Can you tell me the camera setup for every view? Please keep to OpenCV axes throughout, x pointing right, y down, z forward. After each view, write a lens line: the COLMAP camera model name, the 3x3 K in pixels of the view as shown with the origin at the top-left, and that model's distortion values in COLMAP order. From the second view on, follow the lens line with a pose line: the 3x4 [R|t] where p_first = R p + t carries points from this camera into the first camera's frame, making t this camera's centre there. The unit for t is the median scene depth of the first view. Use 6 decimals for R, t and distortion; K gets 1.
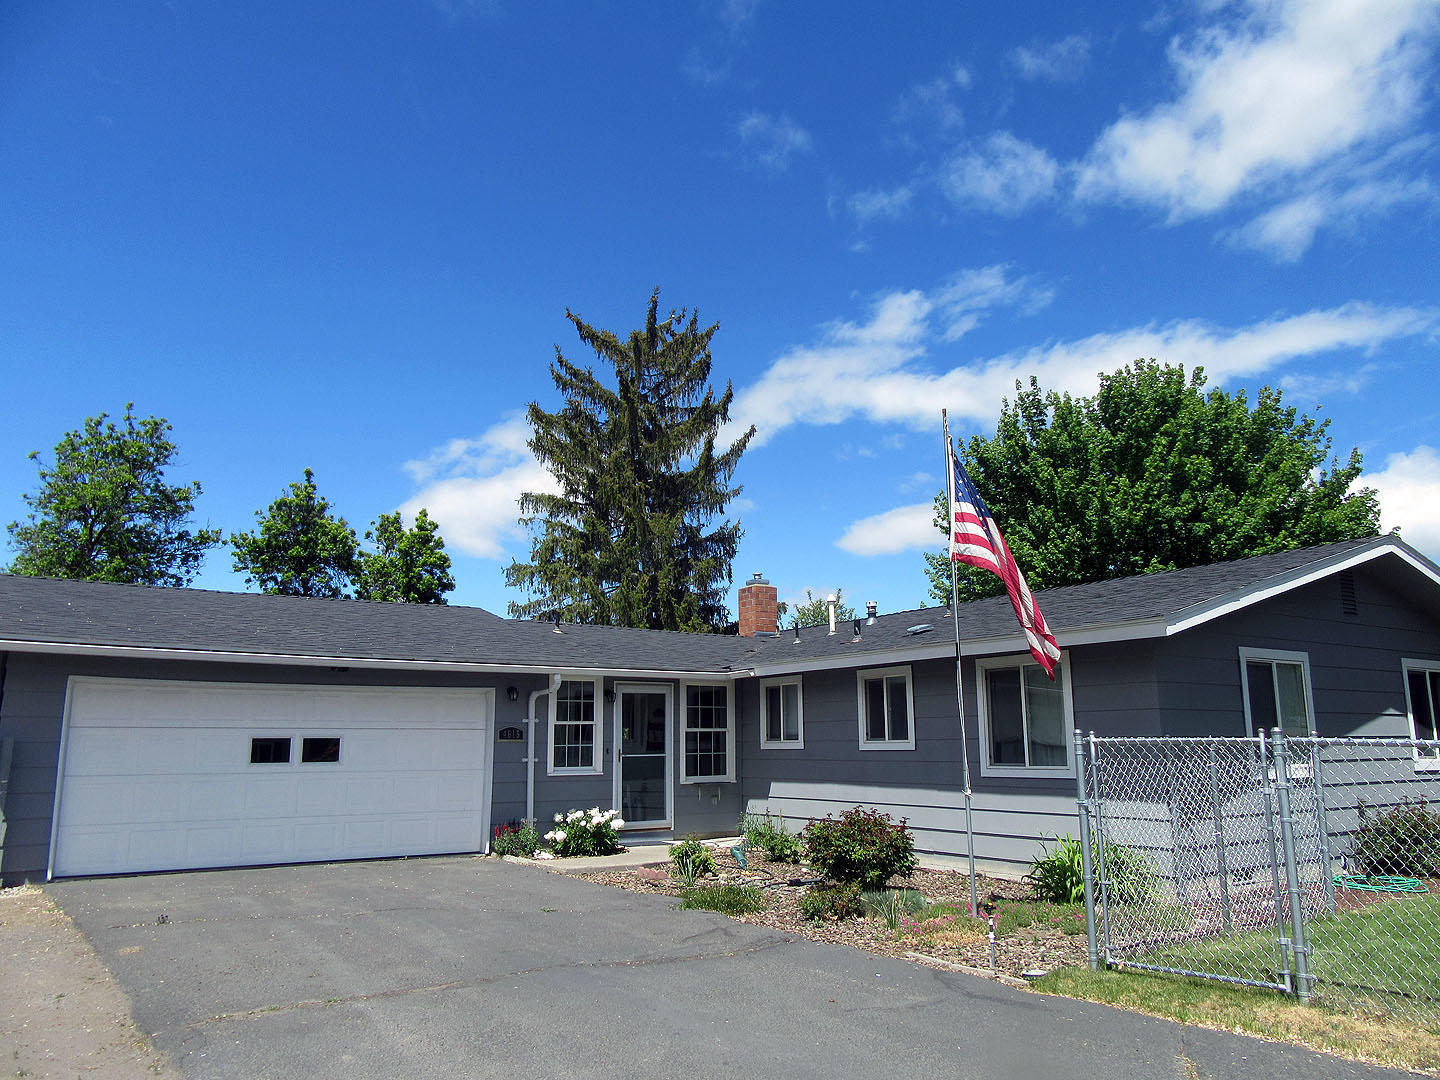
lens RADIAL K [[1051.6, 0, 714.2], [0, 1051.6, 536.3], [0, 0, 1]] dist [-0.001977, 0.029223]
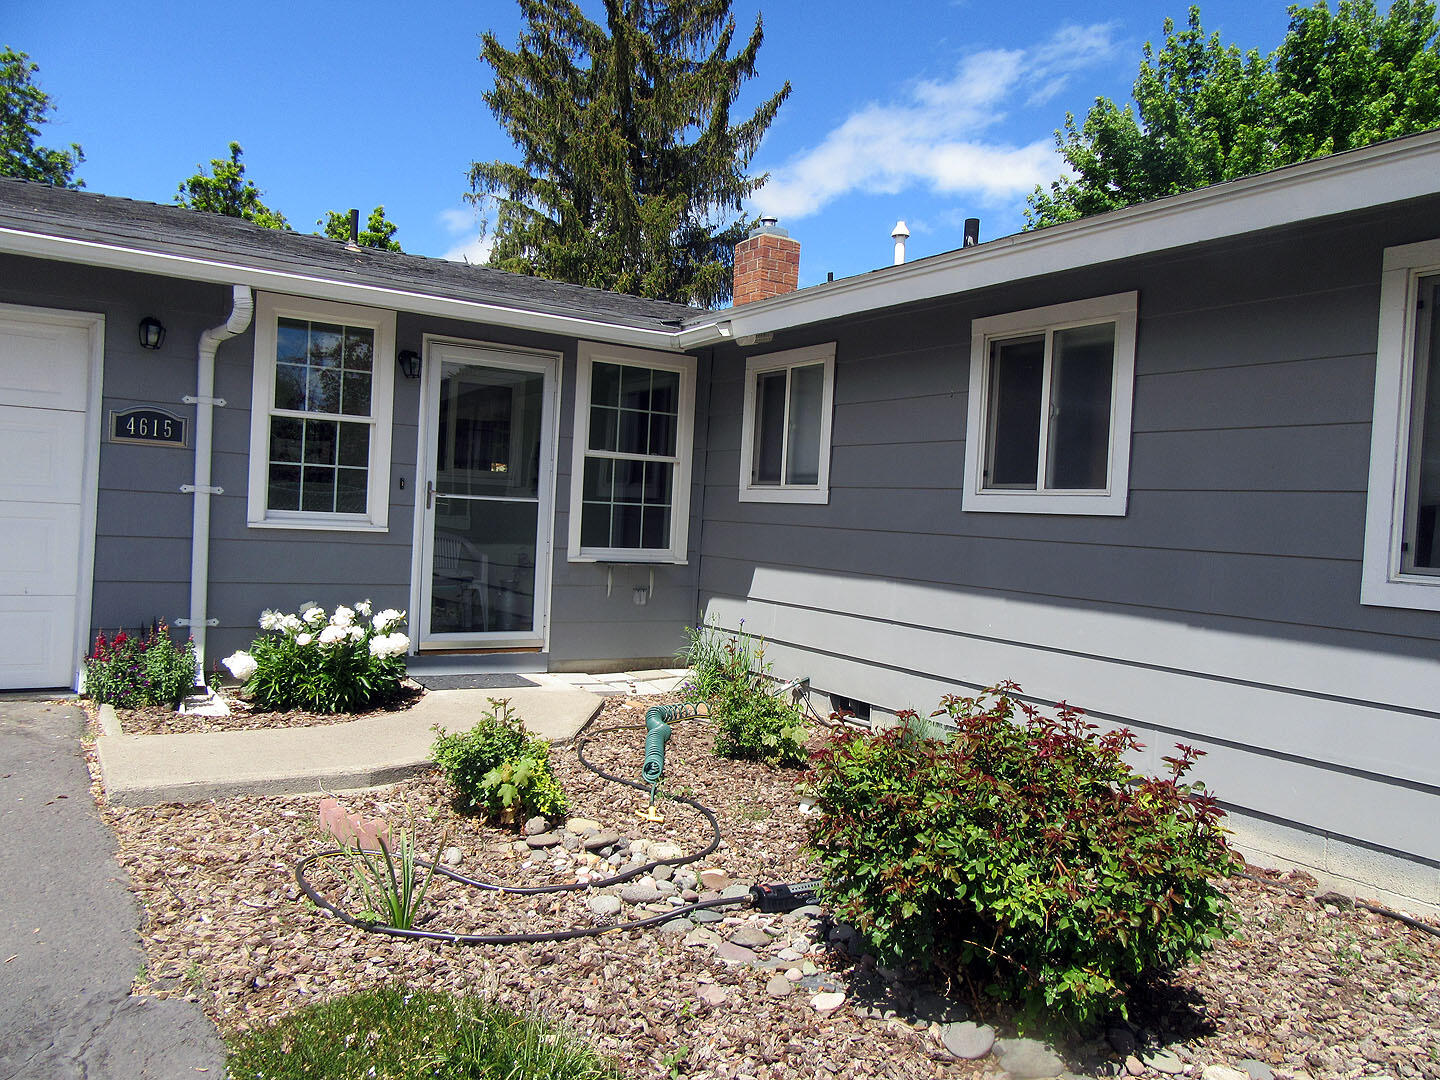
lens RADIAL K [[1022.2, 0, 722.9], [0, 1022.2, 550.5], [0, 0, 1]] dist [-0.042081, 0.022068]
pose [[0.998179, 0.059037, -0.012362, 0.044581], [-0.054697, 0.972350, 0.227033, 0.119013], [0.025424, -0.225944, 0.973808, 0.540466]]
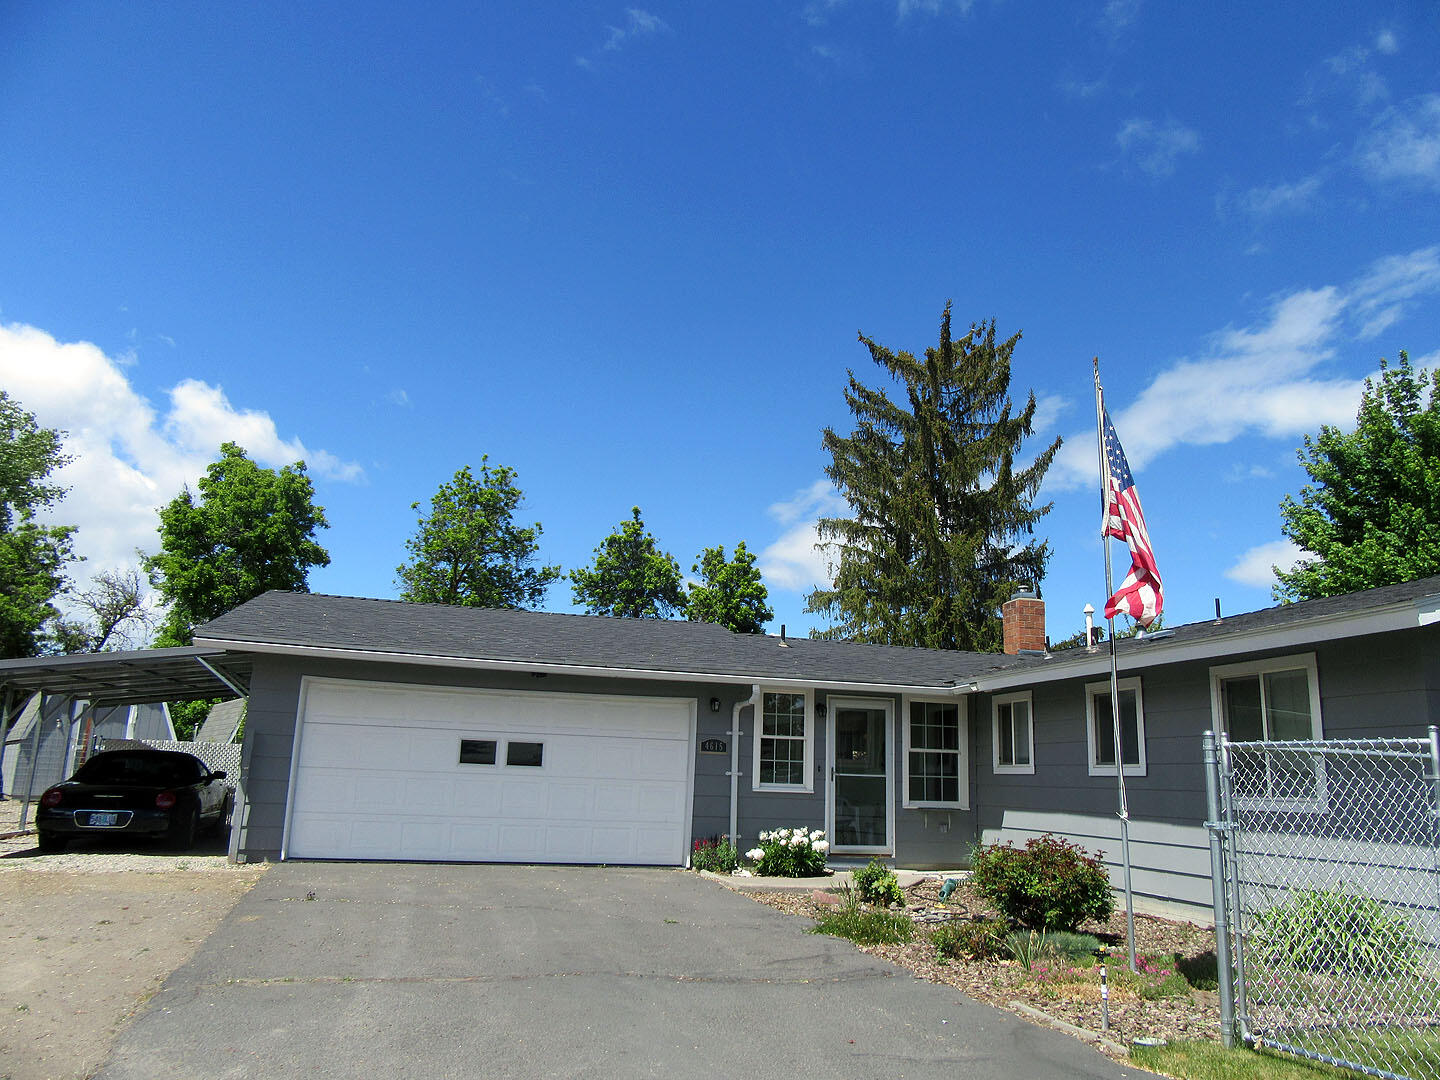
lens RADIAL K [[1051.6, 0, 726.8], [0, 1051.6, 540.9], [0, 0, 1]] dist [-0.001977, 0.029223]
pose [[0.944891, -0.035610, -0.325441, 0.130128], [0.025115, 0.999022, -0.036396, 0.030402], [0.326419, 0.026217, 0.944862, 0.069719]]
